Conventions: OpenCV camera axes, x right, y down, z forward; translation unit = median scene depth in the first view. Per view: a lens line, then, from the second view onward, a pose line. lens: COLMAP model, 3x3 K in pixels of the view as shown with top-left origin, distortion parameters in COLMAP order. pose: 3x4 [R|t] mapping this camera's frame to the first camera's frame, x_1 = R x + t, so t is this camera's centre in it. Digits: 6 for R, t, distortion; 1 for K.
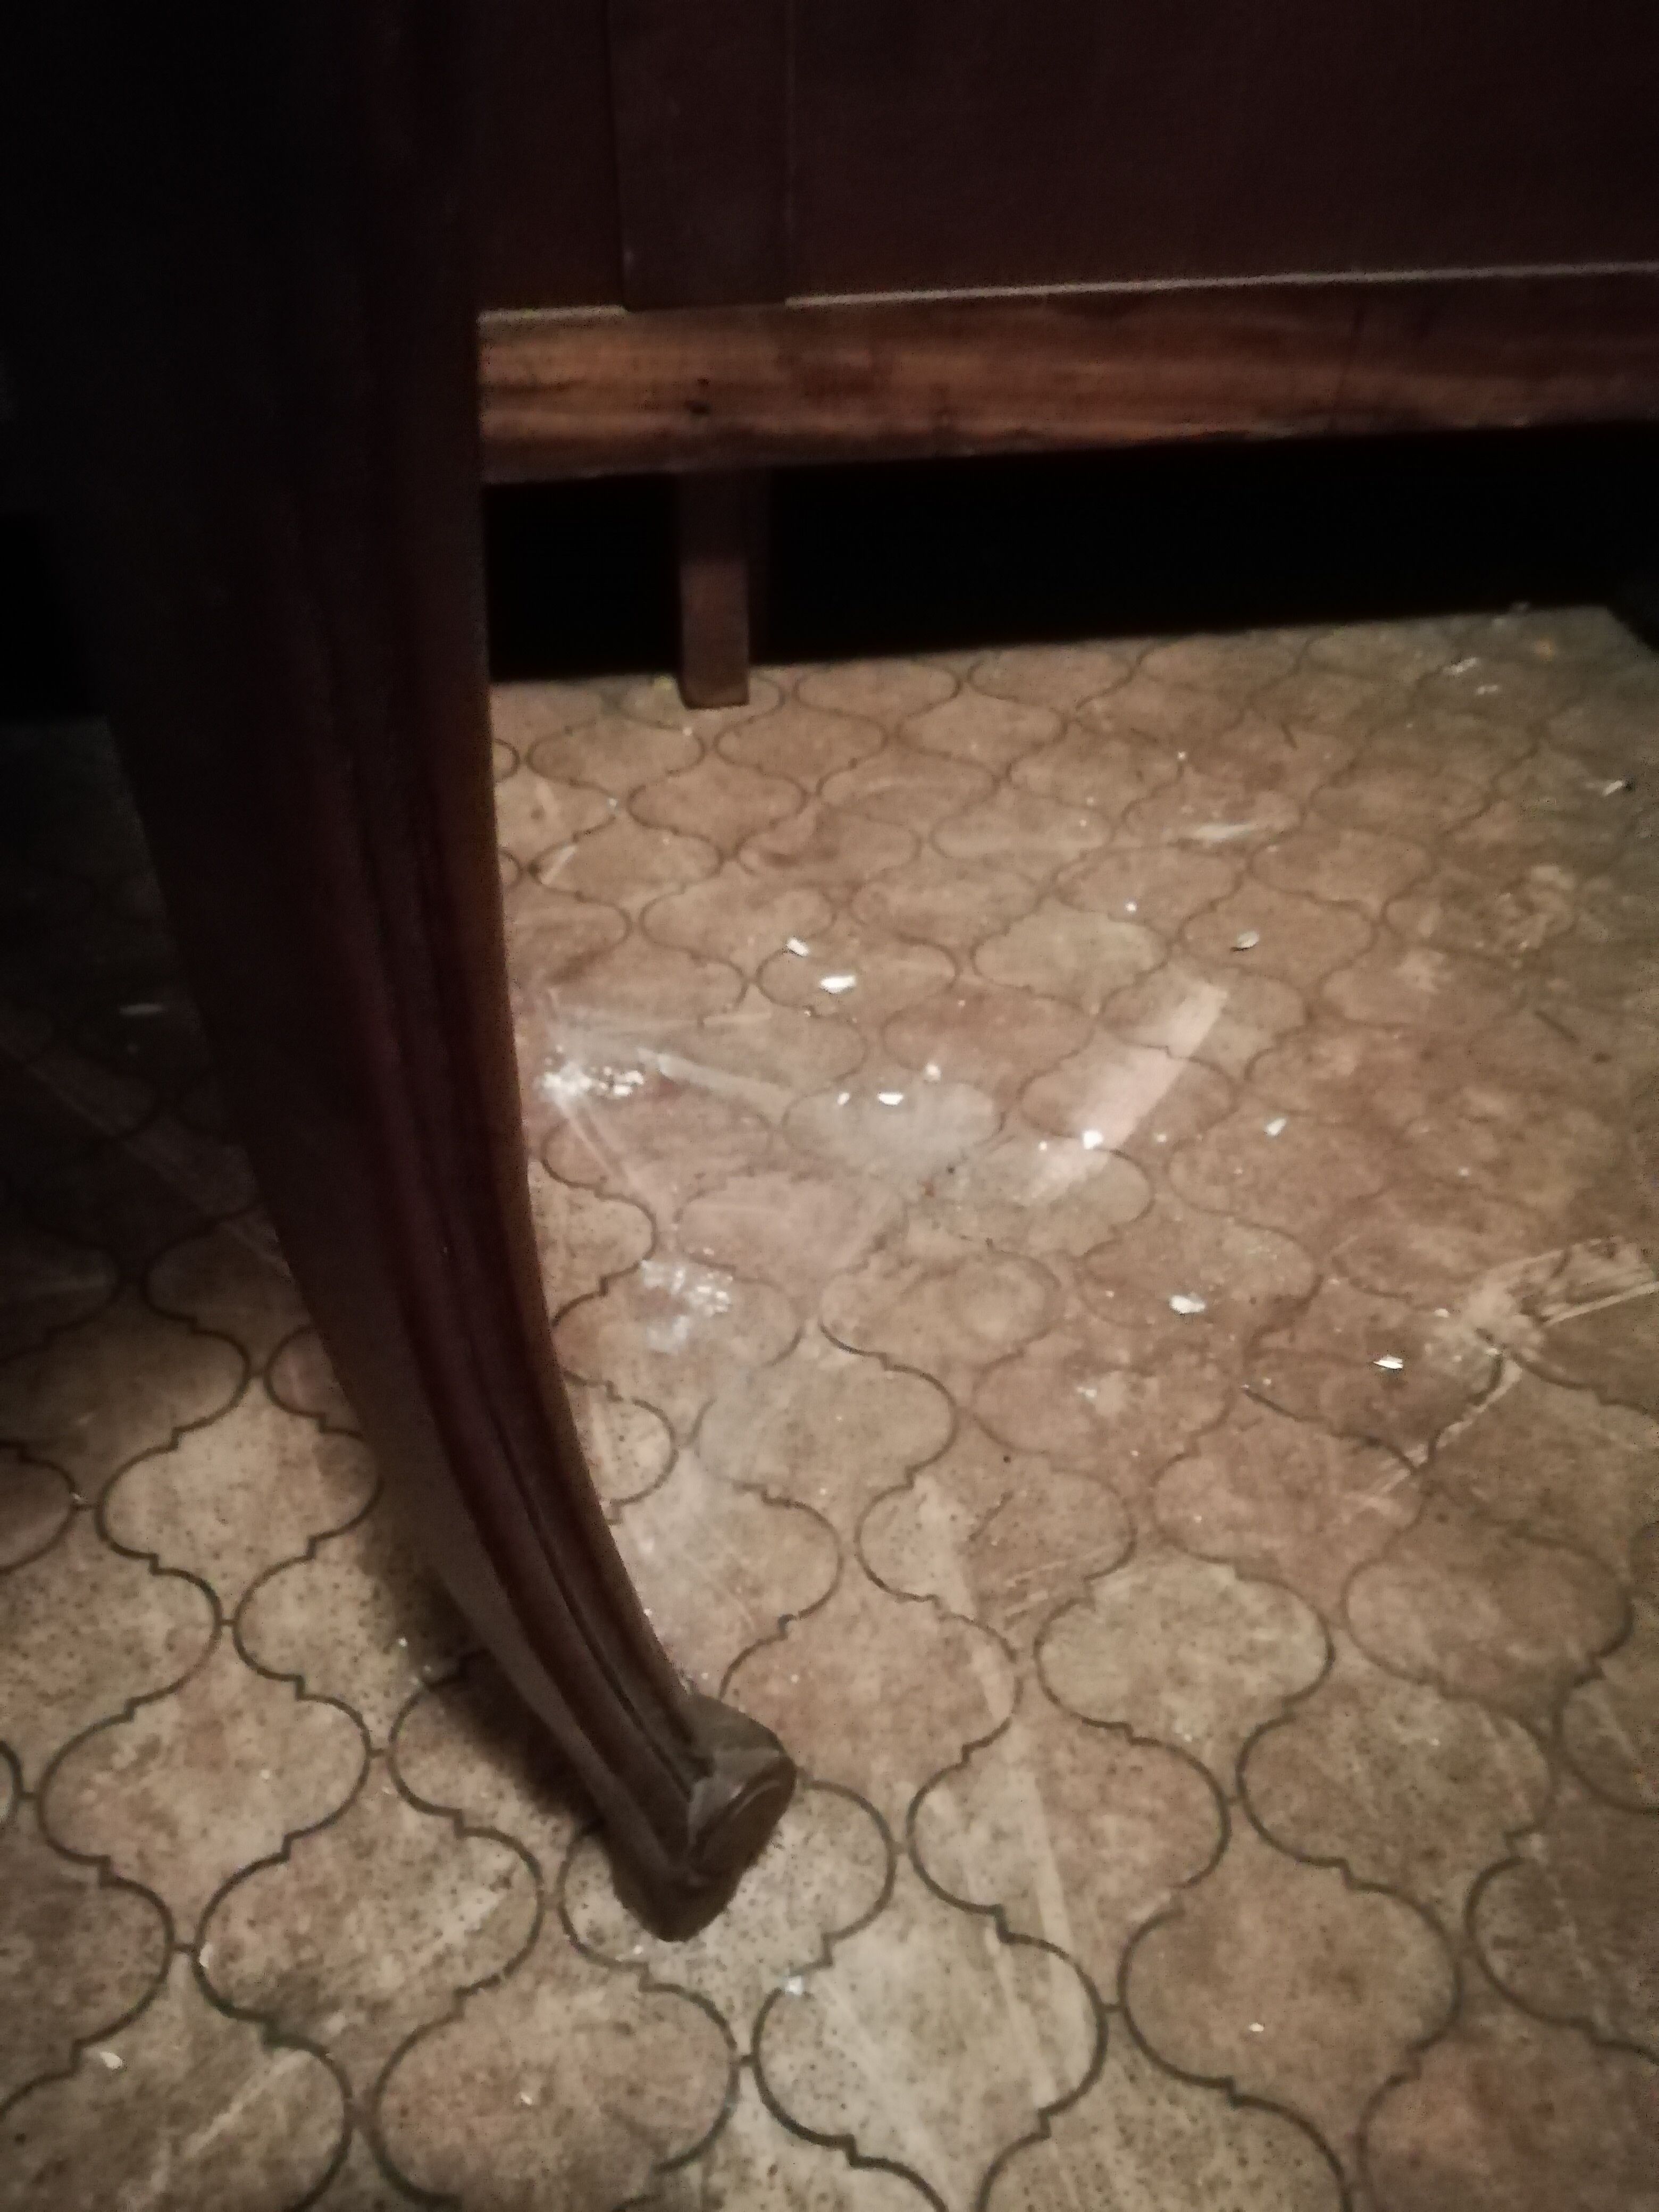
lens RADIAL K [[1692.2, 0, 829.5], [0, 1692.2, 1106.0], [0, 0, 1]] dist [0.008321, -0.008099]
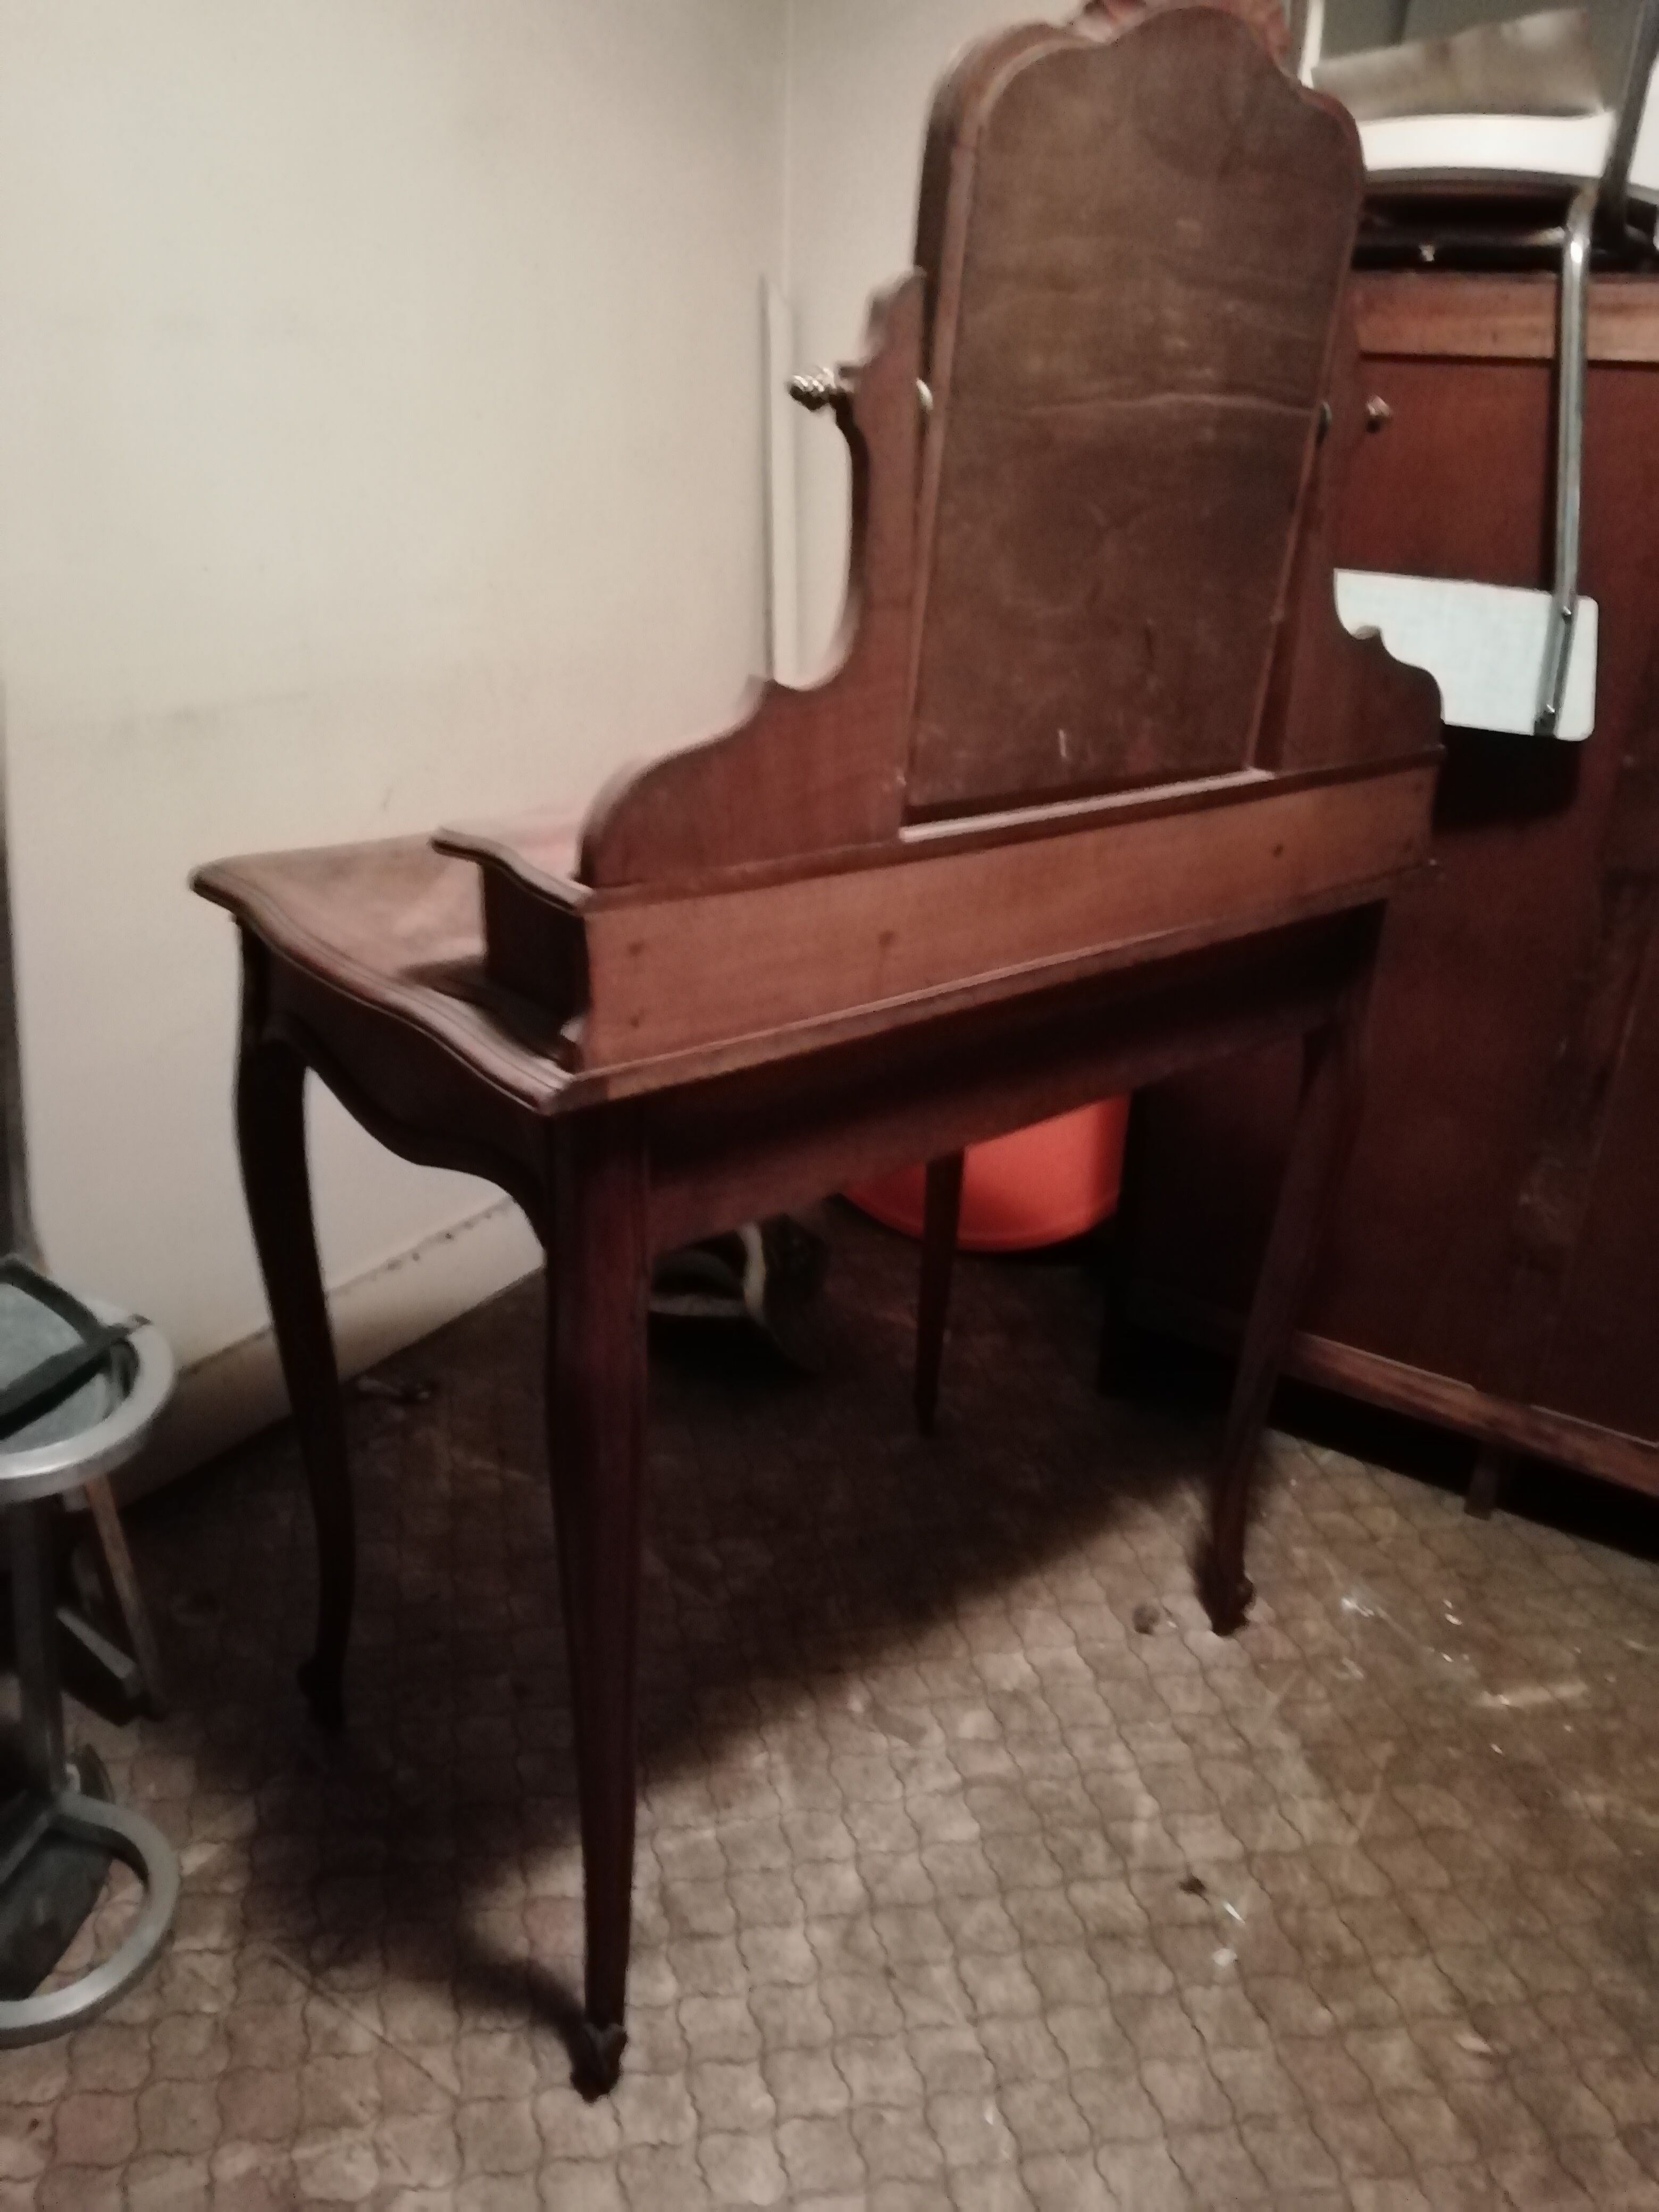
lens RADIAL K [[1692.2, 0, 829.5], [0, 1692.2, 1106.0], [0, 0, 1]] dist [0.008321, -0.008099]
pose [[0.753964, 0.288860, -0.589999, 0.649421], [-0.481488, 0.853982, -0.197192, 0.260073], [0.446888, 0.432753, 0.782954, -2.109568]]
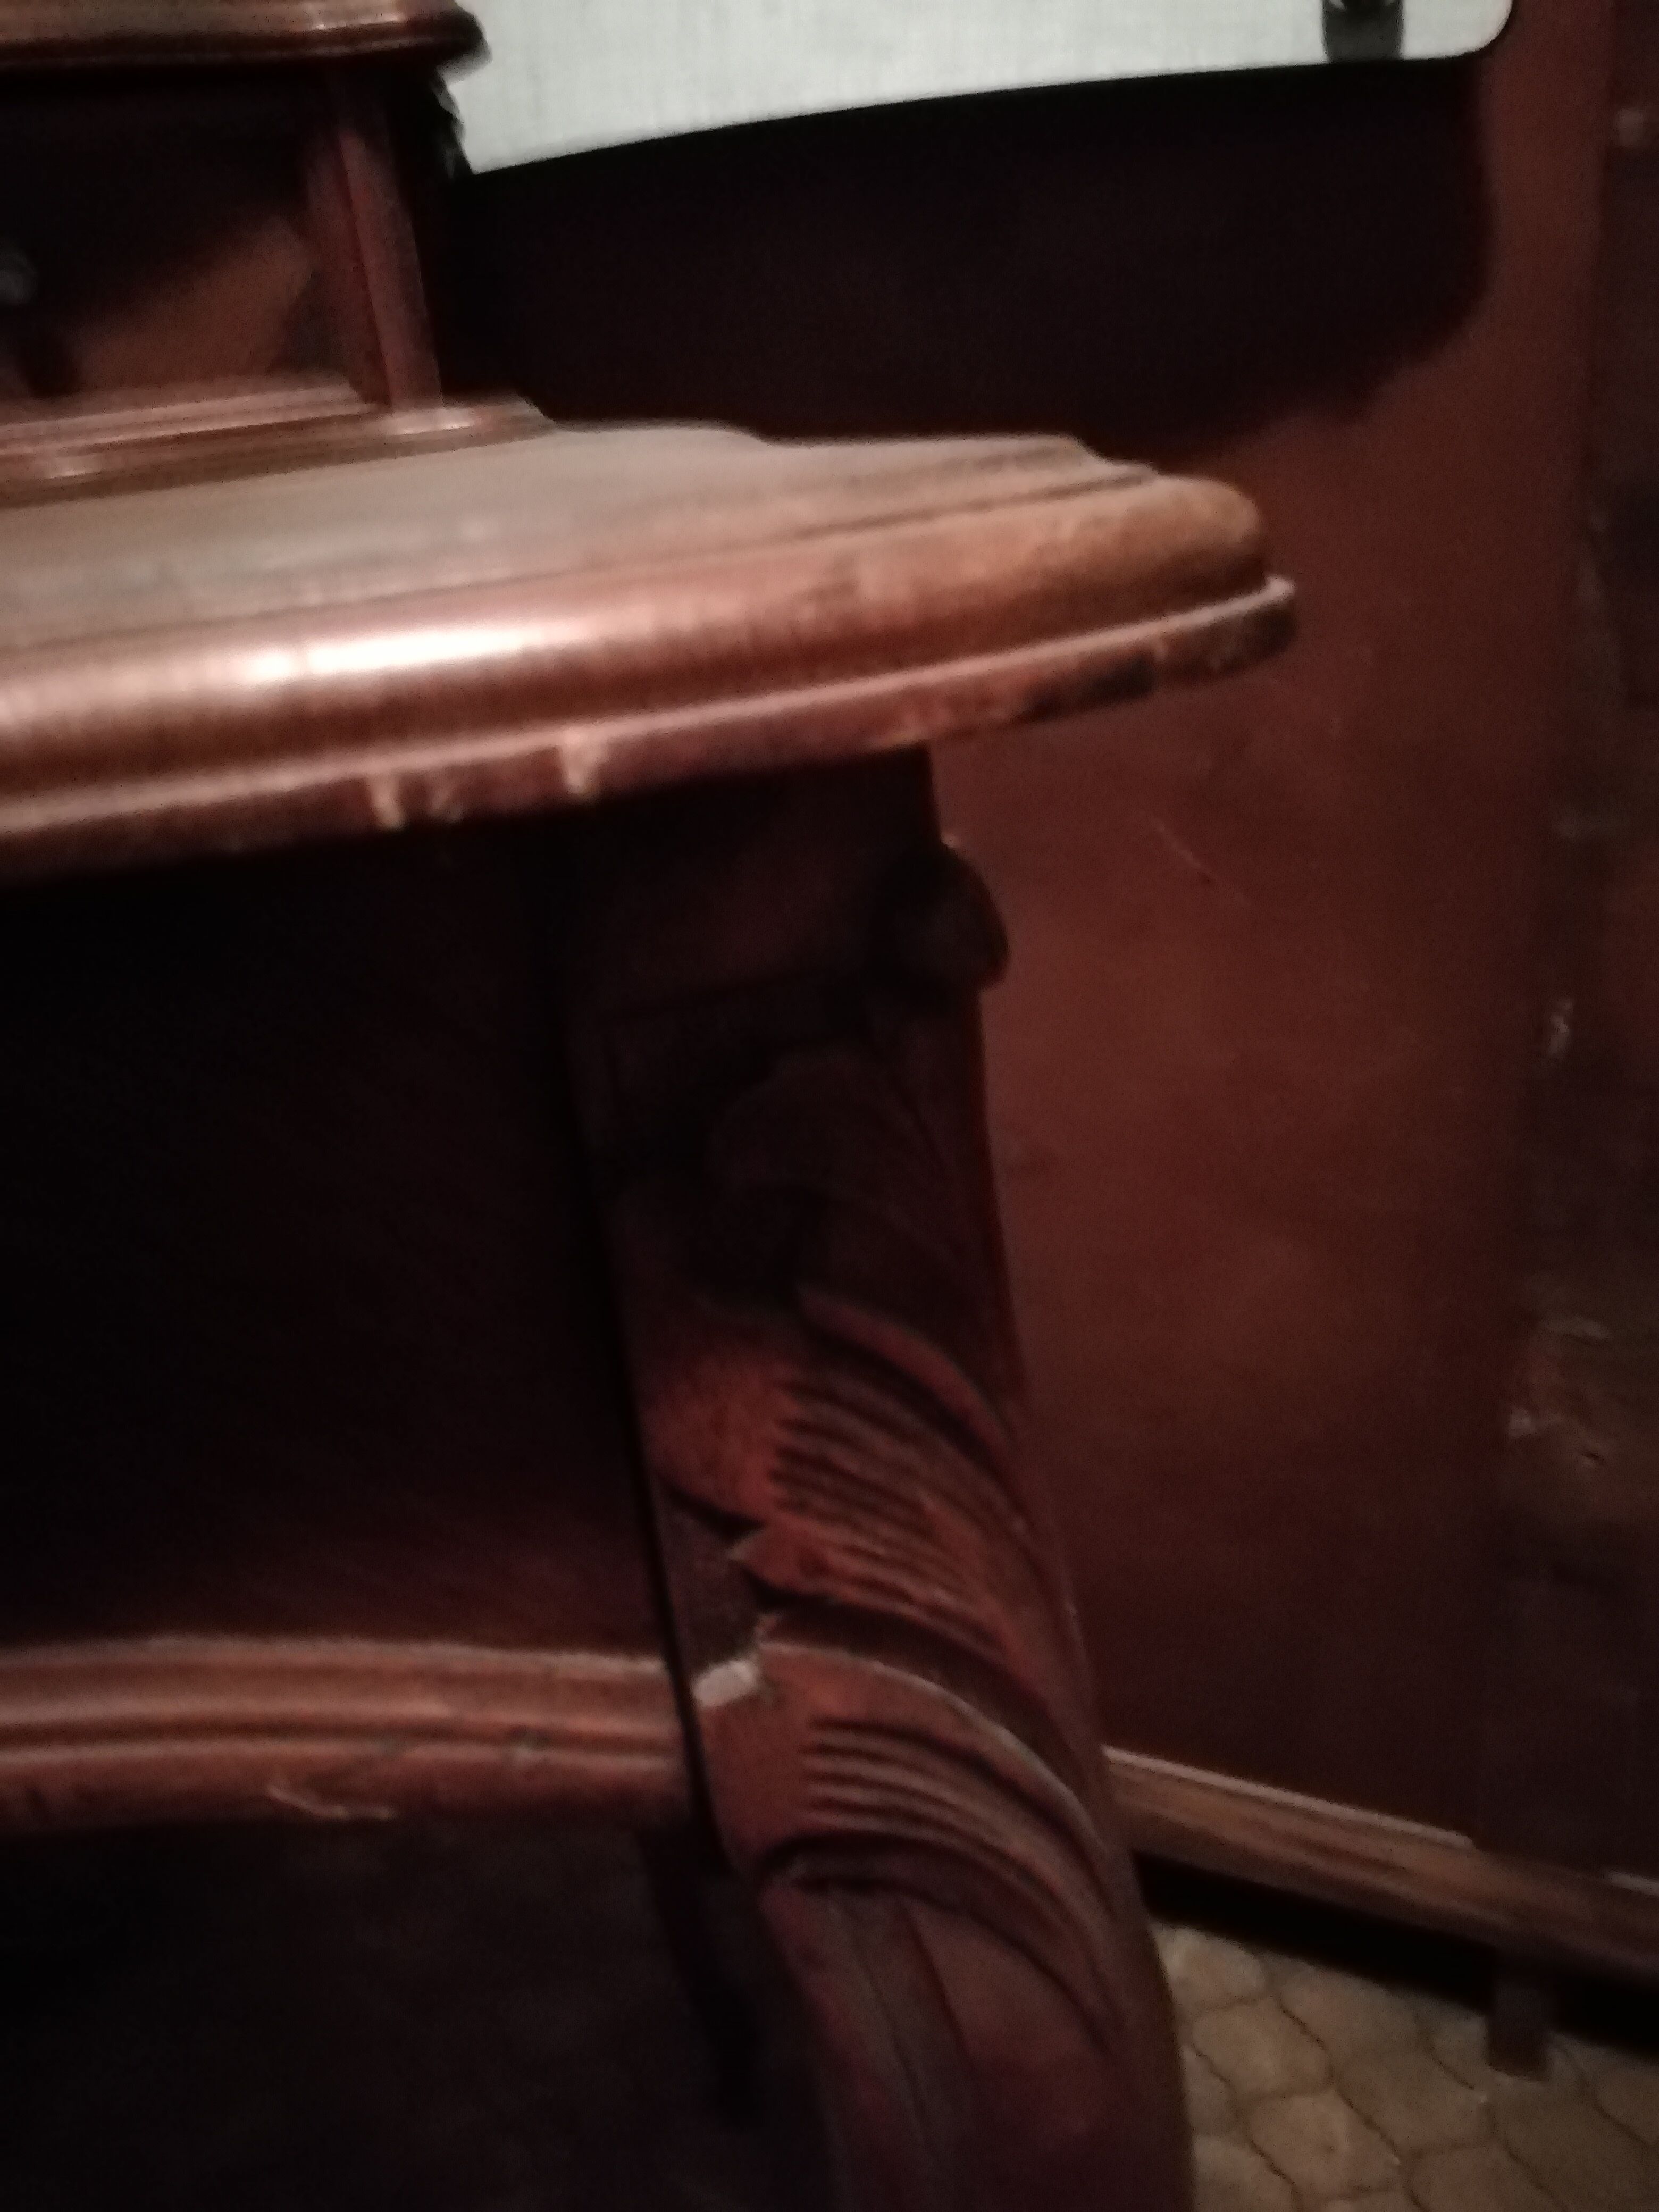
lens RADIAL K [[1692.2, 0, 829.5], [0, 1692.2, 1106.0], [0, 0, 1]] dist [0.008321, -0.008099]
pose [[0.834846, 0.138588, -0.532753, 0.080901], [-0.302004, 0.924452, -0.232769, -0.528746], [0.460246, 0.355220, 0.813629, -0.471863]]
